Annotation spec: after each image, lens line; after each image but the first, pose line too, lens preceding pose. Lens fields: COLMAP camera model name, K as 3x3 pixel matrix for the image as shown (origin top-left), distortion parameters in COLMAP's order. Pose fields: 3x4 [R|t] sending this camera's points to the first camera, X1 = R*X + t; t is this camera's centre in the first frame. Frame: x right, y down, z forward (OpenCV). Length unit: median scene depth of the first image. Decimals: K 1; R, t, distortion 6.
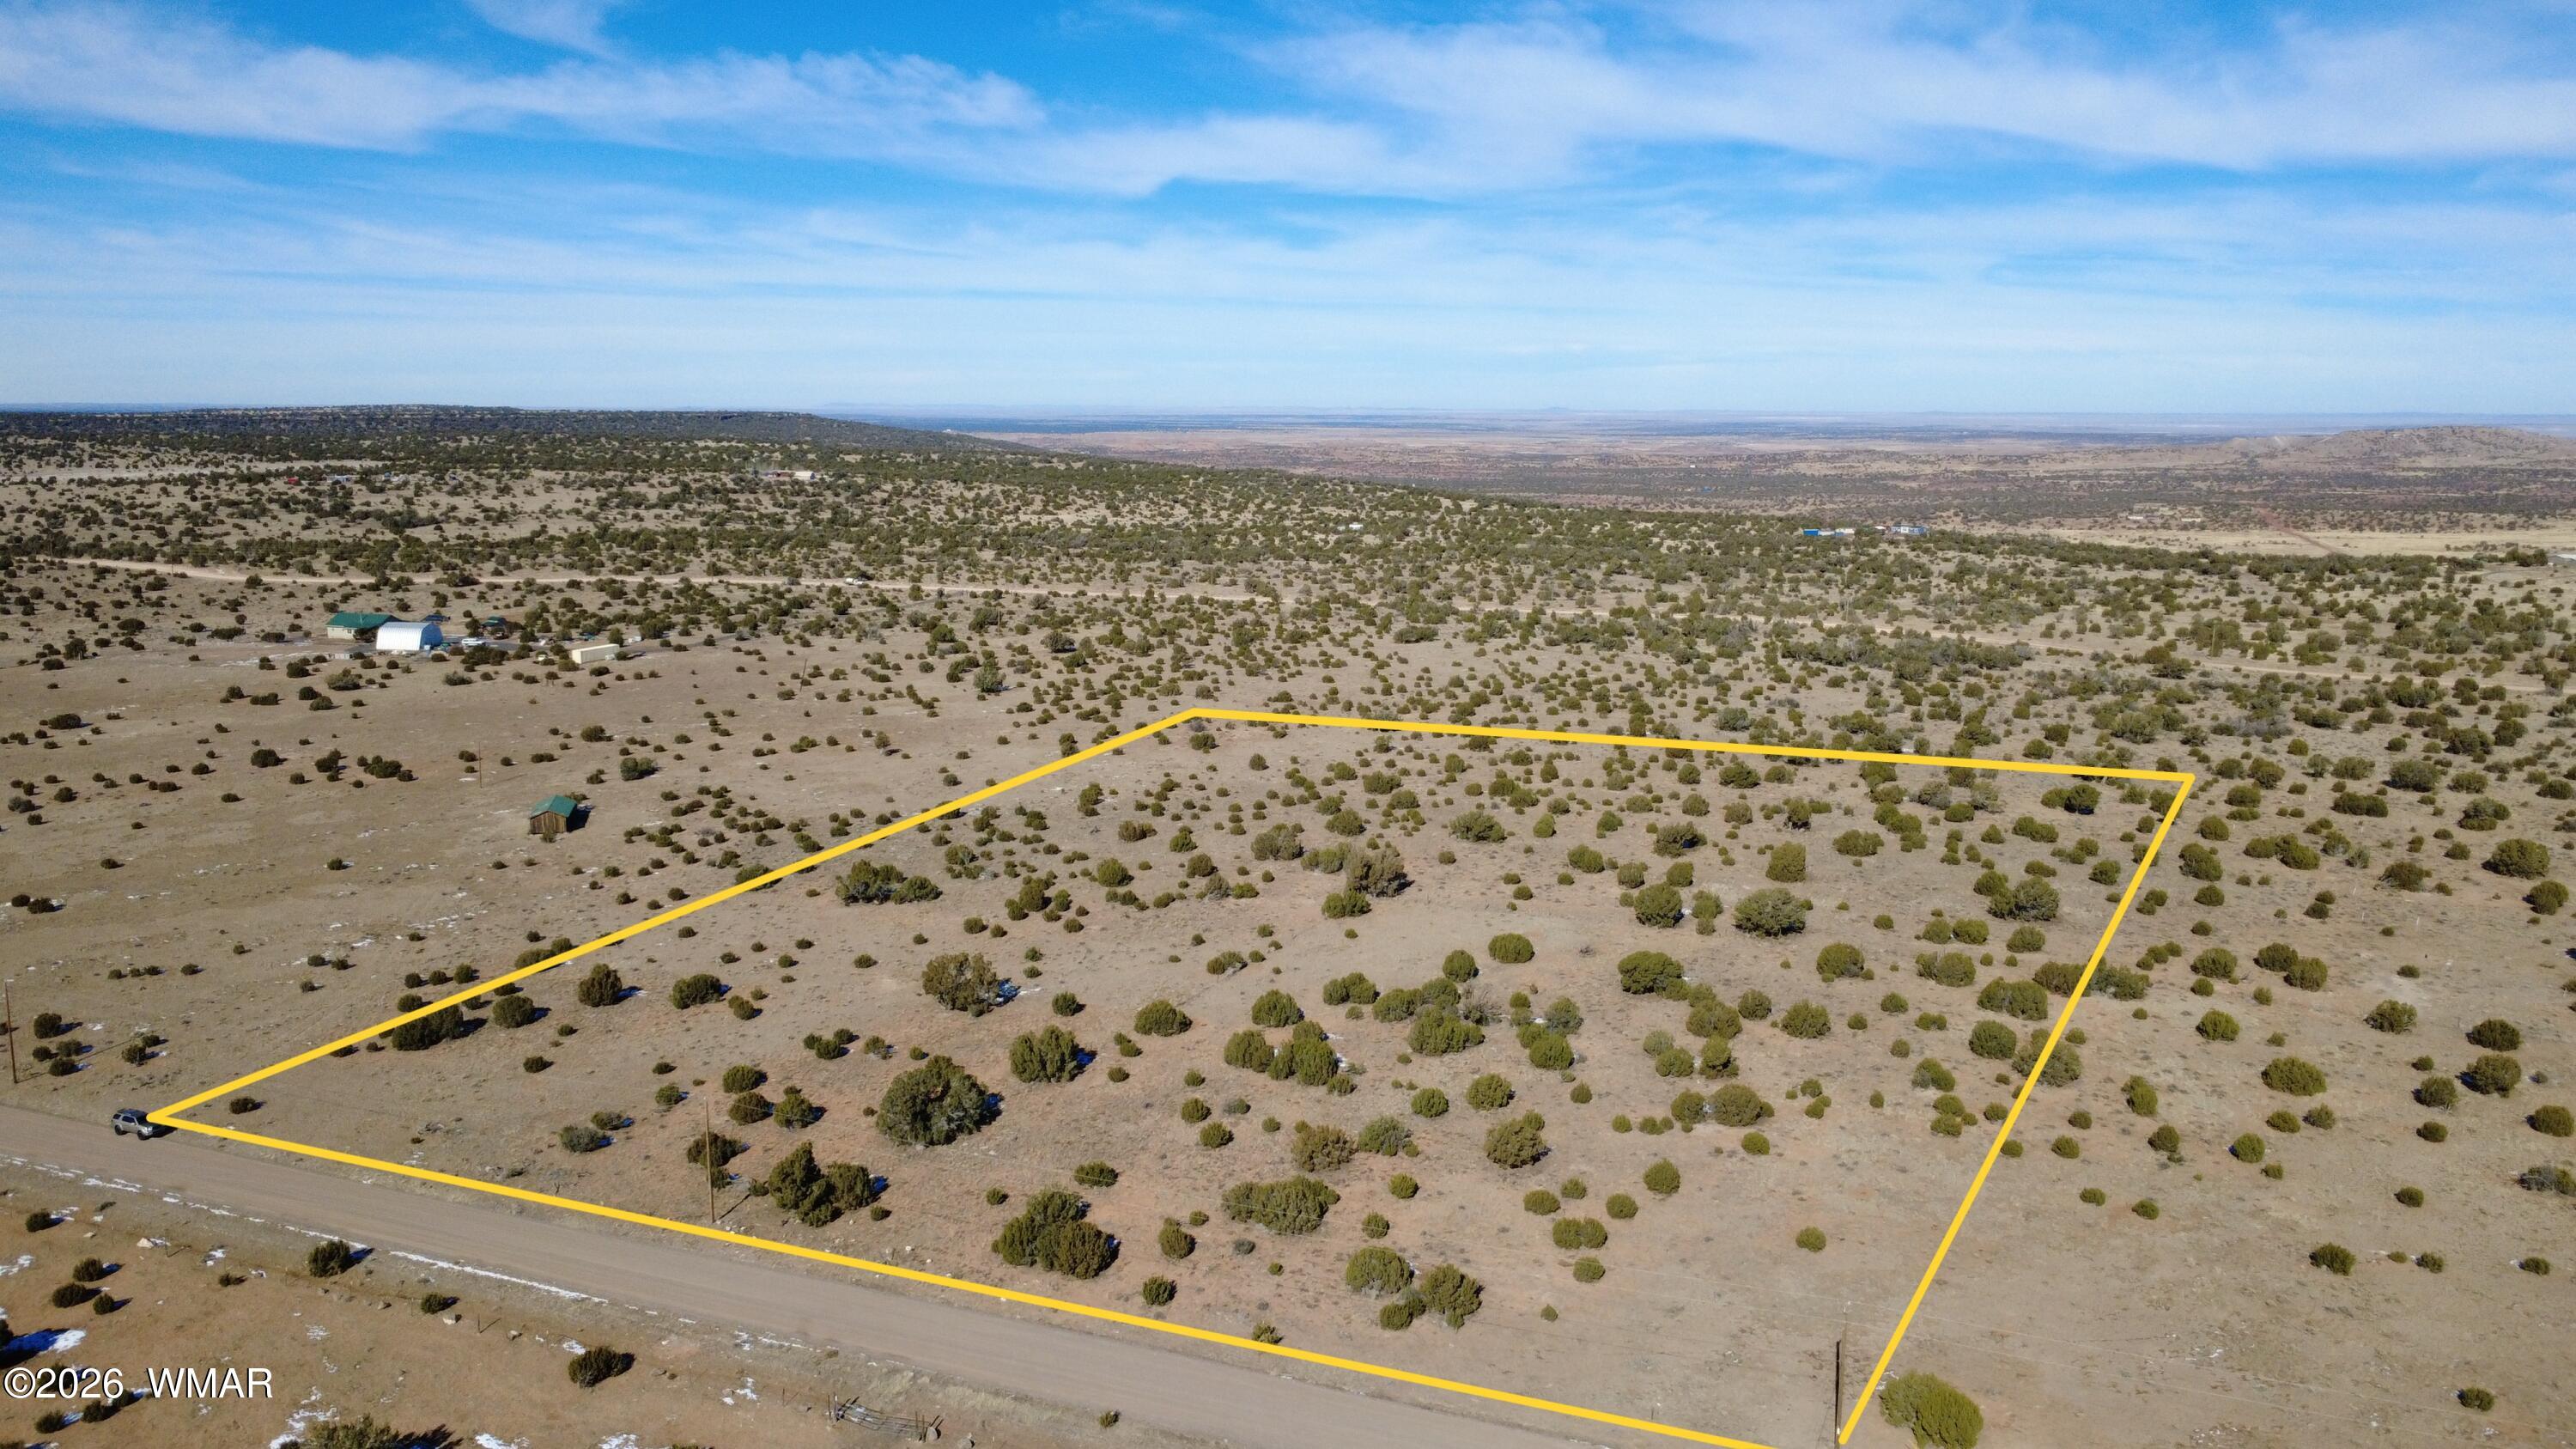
lens RADIAL K [[1871.7, 0, 1280.5], [0, 1871.7, 730.2], [0, 0, 1]] dist [0.007889, -0.010460]
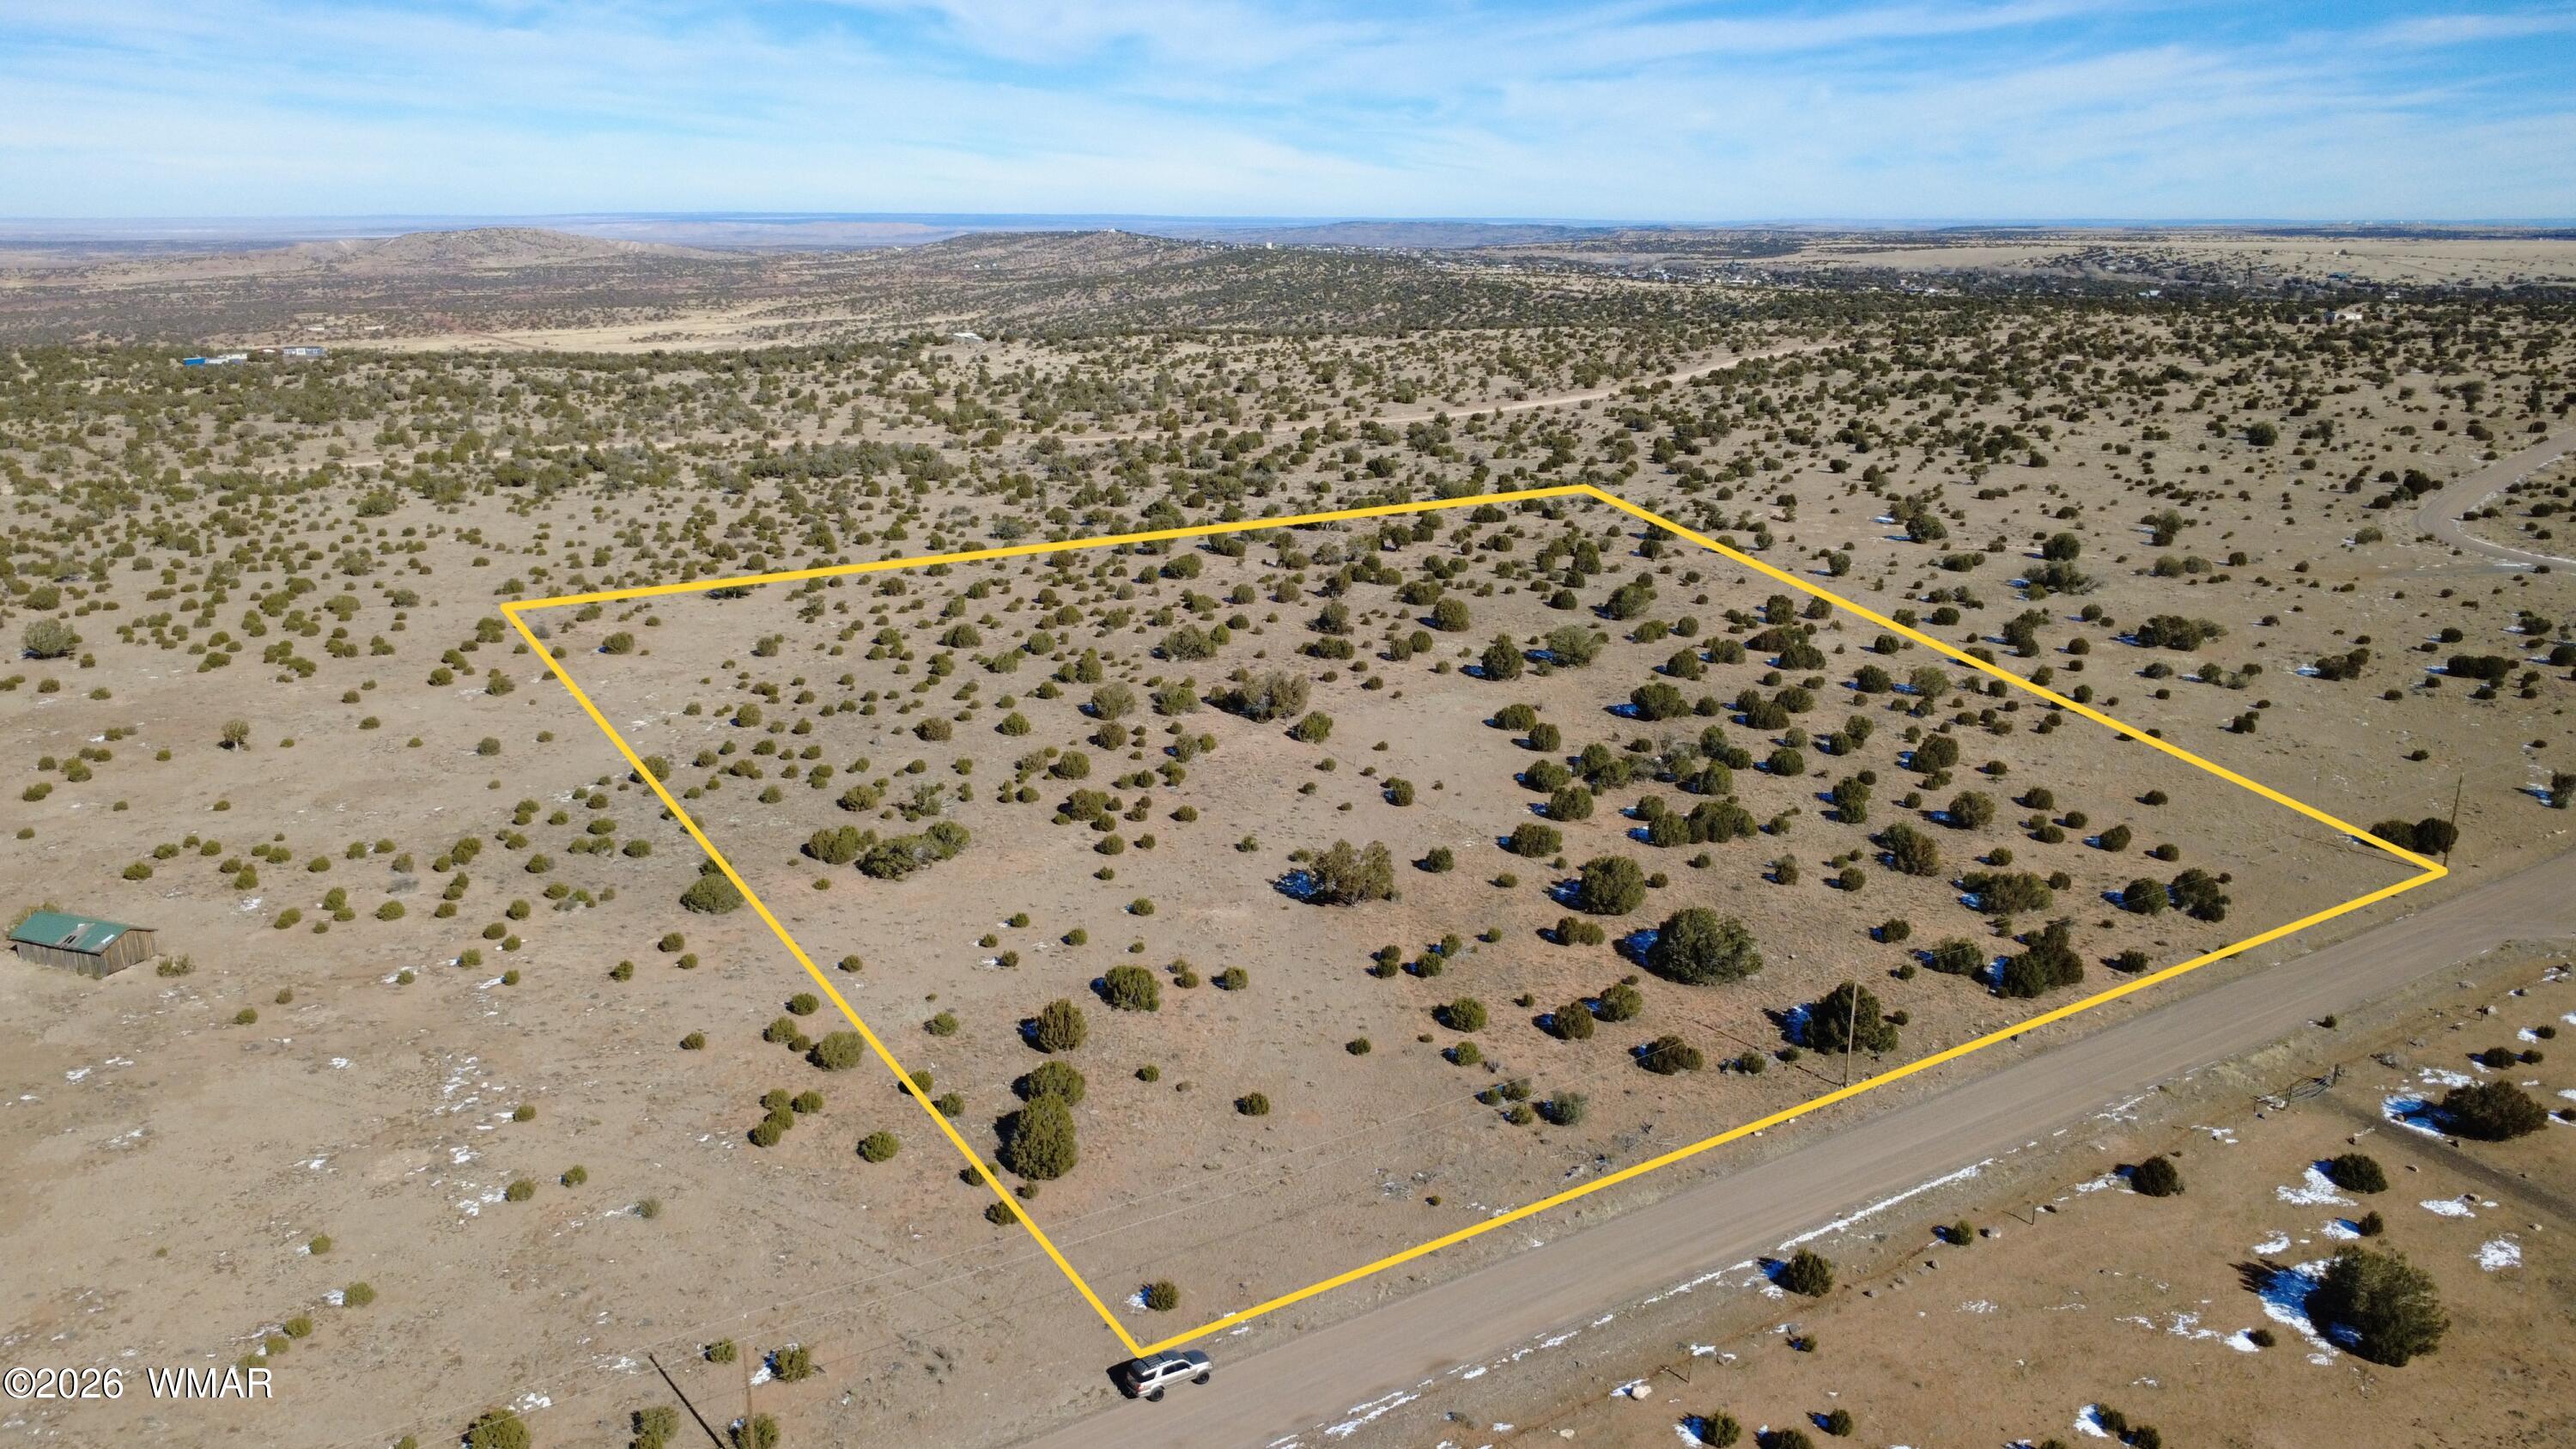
lens RADIAL K [[1871.7, 0, 1279.6], [0, 1871.7, 713.9], [0, 0, 1]] dist [0.007889, -0.010460]
pose [[0.567220, -0.219195, 0.793861, -1.163243], [0.145635, 0.975436, 0.165272, -0.124690], [-0.810587, 0.021869, 0.585209, 0.647953]]
